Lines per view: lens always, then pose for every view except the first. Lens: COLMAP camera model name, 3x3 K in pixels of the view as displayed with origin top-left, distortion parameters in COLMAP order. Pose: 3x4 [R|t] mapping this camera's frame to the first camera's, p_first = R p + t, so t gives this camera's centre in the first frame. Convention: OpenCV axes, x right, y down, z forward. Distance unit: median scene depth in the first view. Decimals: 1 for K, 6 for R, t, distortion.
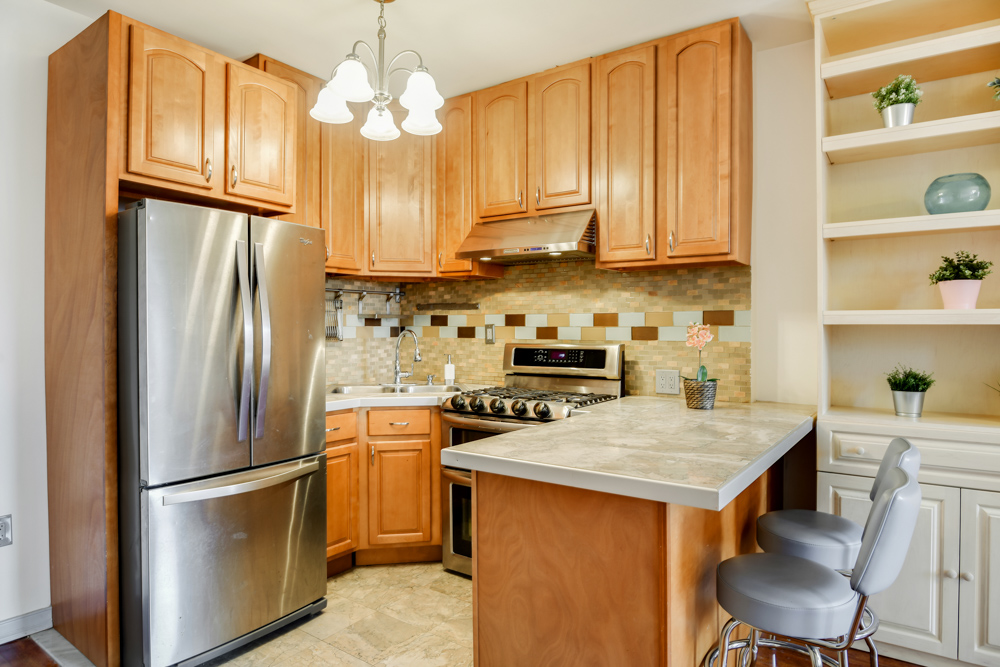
lens RADIAL K [[591.4, 0, 500.0], [0, 591.4, 333.5], [0, 0, 1]] dist [-0.003288, -0.001198]
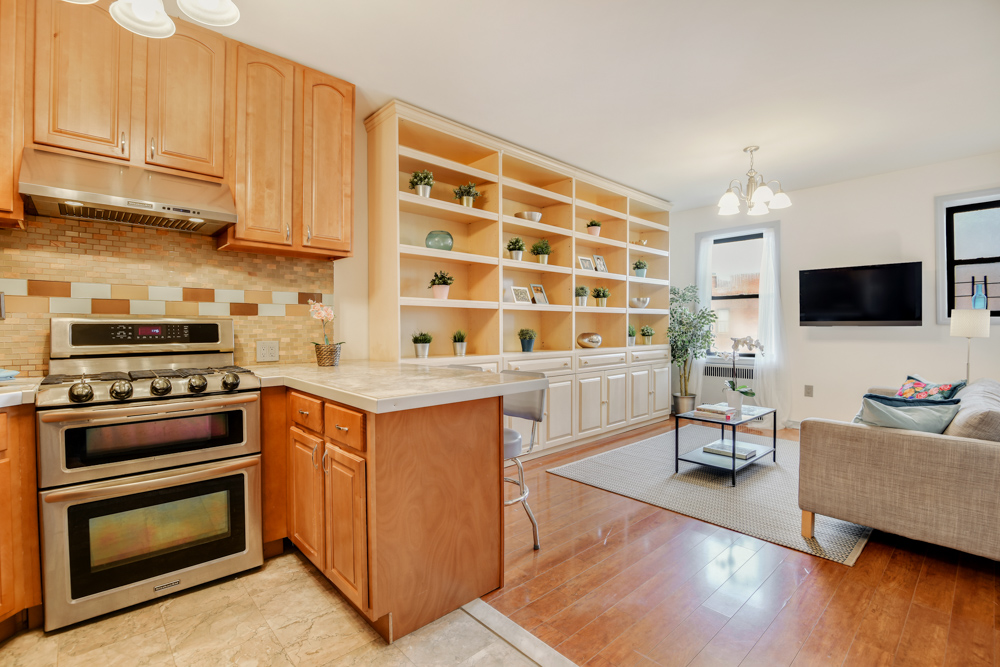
lens RADIAL K [[464.4, 0, 500.0], [0, 464.4, 333.5], [0, 0, 1]] dist [-0.001025, -0.000945]
pose [[0.214426, -0.014459, 0.976633, -0.511632], [0.010132, 0.999870, 0.012579, 0.039980], [-0.976688, 0.007198, 0.214545, 0.354569]]
